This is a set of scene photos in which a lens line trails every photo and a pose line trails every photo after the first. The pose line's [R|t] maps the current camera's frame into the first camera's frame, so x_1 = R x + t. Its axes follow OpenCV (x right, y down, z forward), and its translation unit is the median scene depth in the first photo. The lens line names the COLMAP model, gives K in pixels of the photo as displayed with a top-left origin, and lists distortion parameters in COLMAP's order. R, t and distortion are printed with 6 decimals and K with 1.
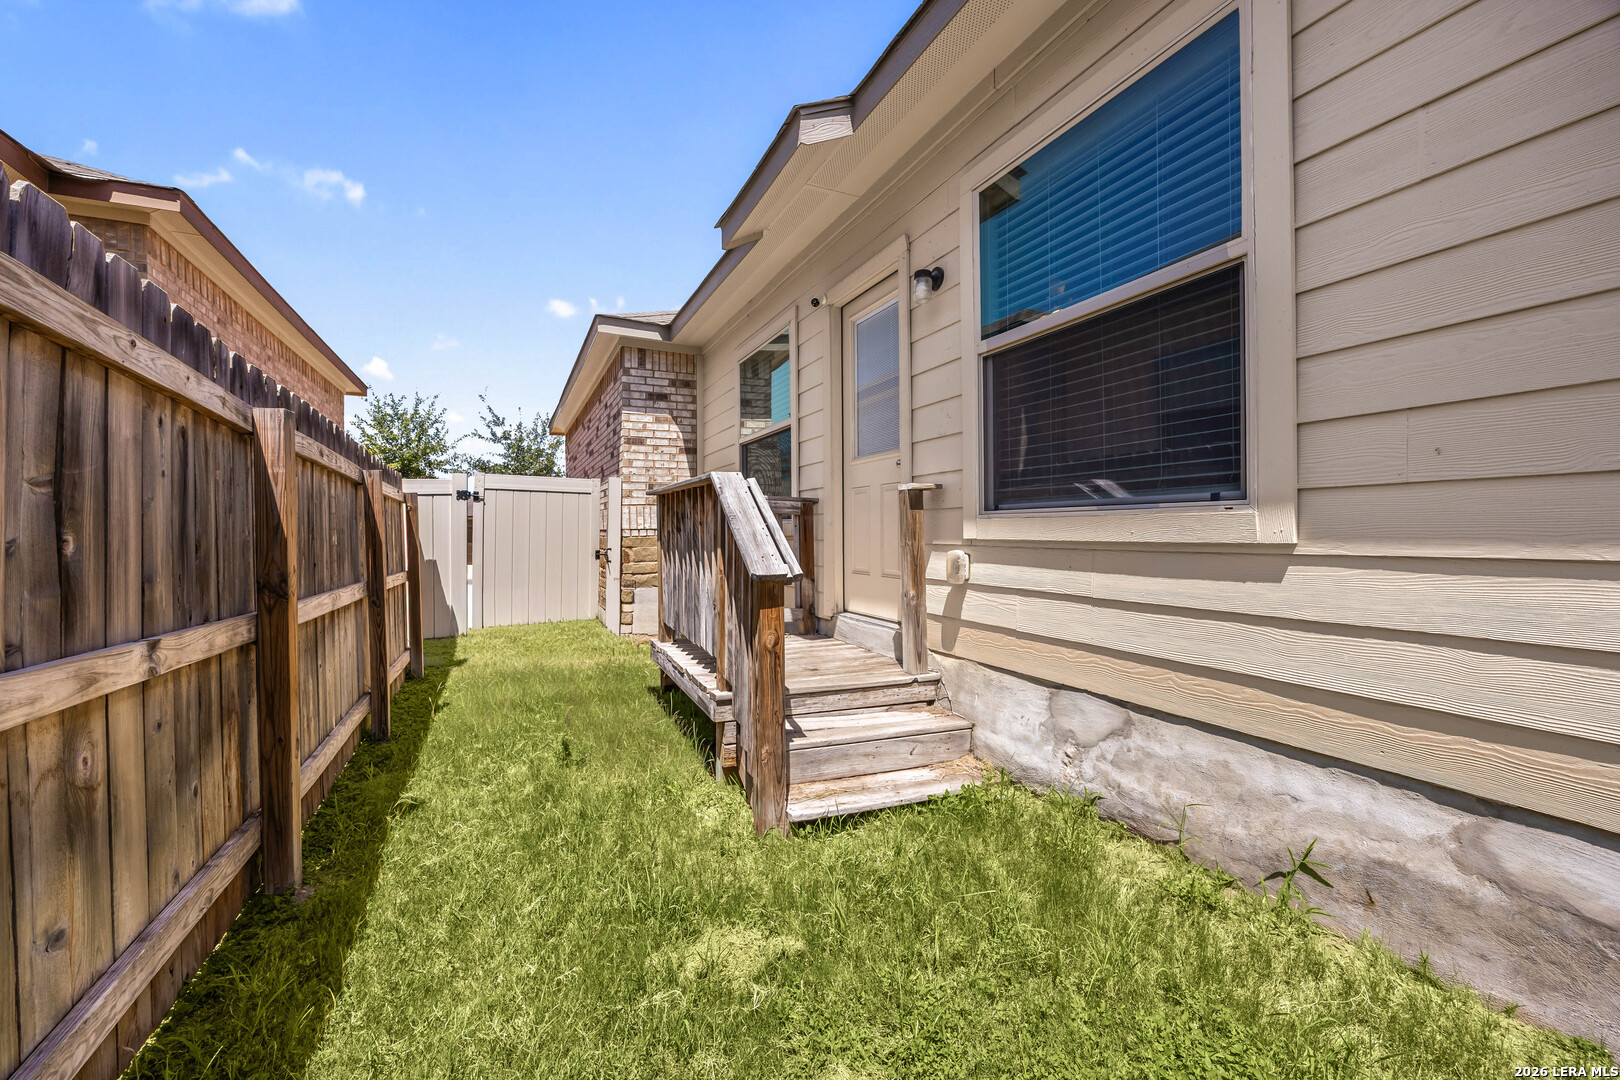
lens RADIAL K [[623.8, 0, 822.5], [0, 623.8, 536.3], [0, 0, 1]] dist [-0.002928, -0.000062]
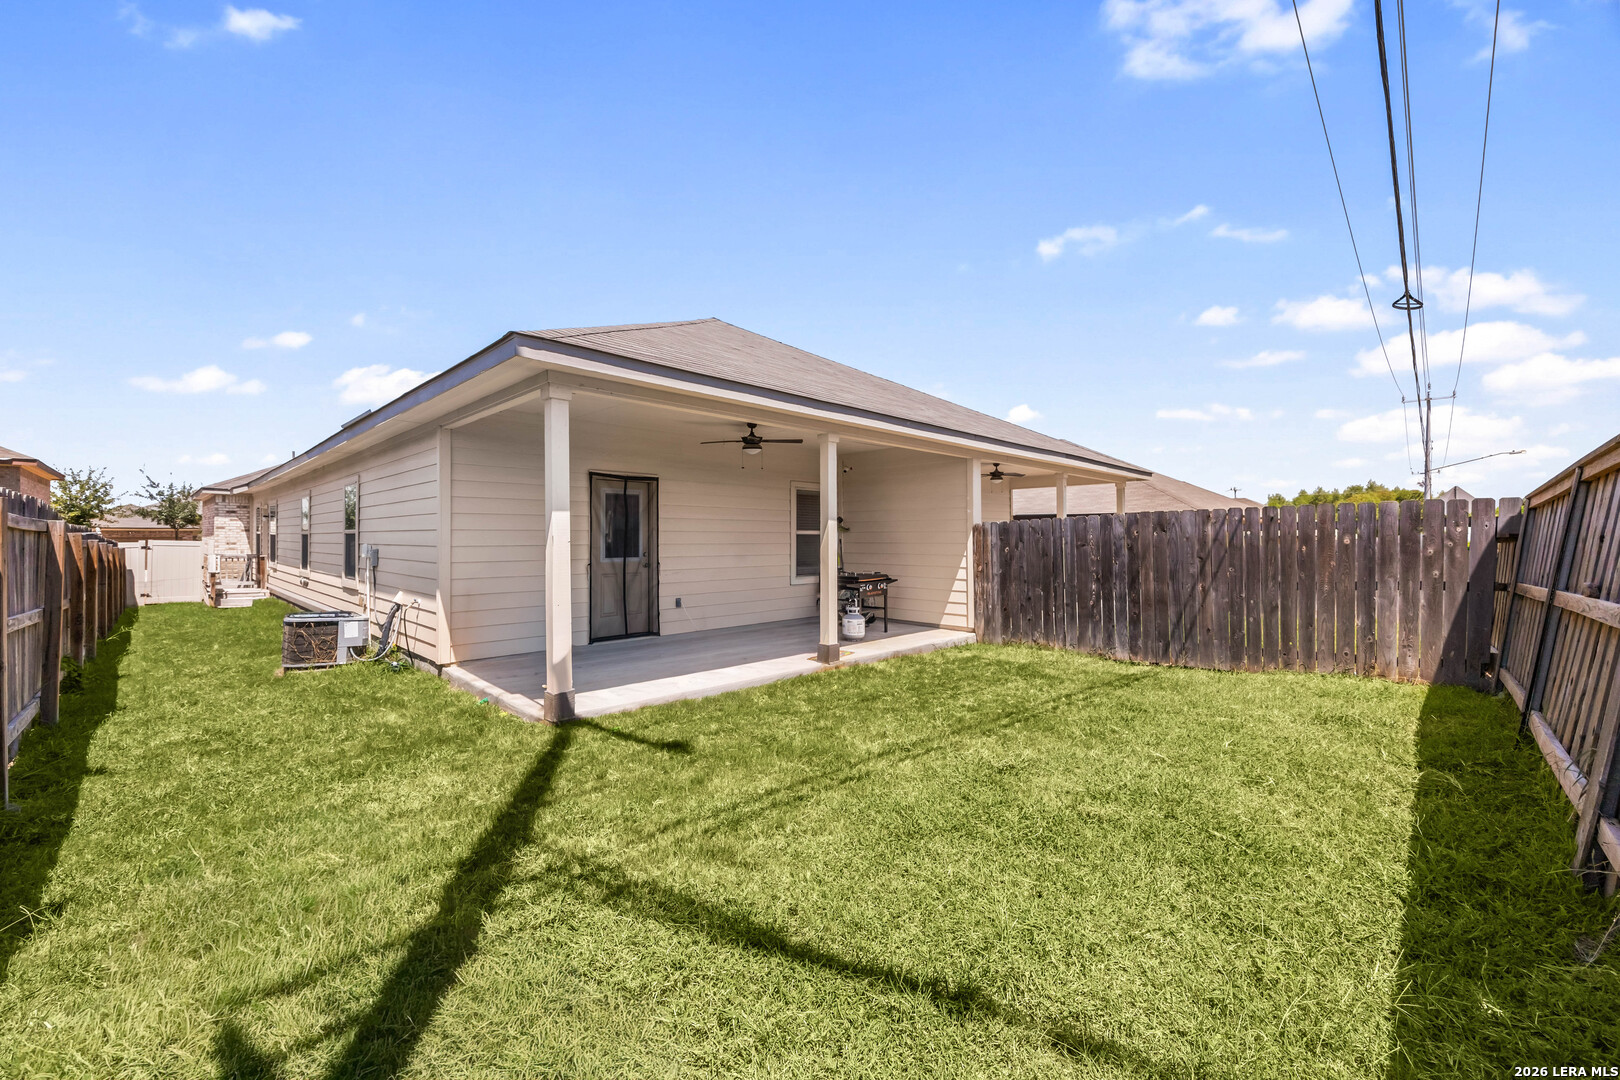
lens RADIAL K [[640.0, 0, 841.4], [0, 640.0, 540.7], [0, 0, 1]] dist [0.002256, -0.000088]
pose [[0.939259, 0.015129, 0.342875, 0.651847], [-0.015655, 0.999877, -0.001233, -0.063462], [-0.342852, -0.004209, 0.939380, -1.306848]]
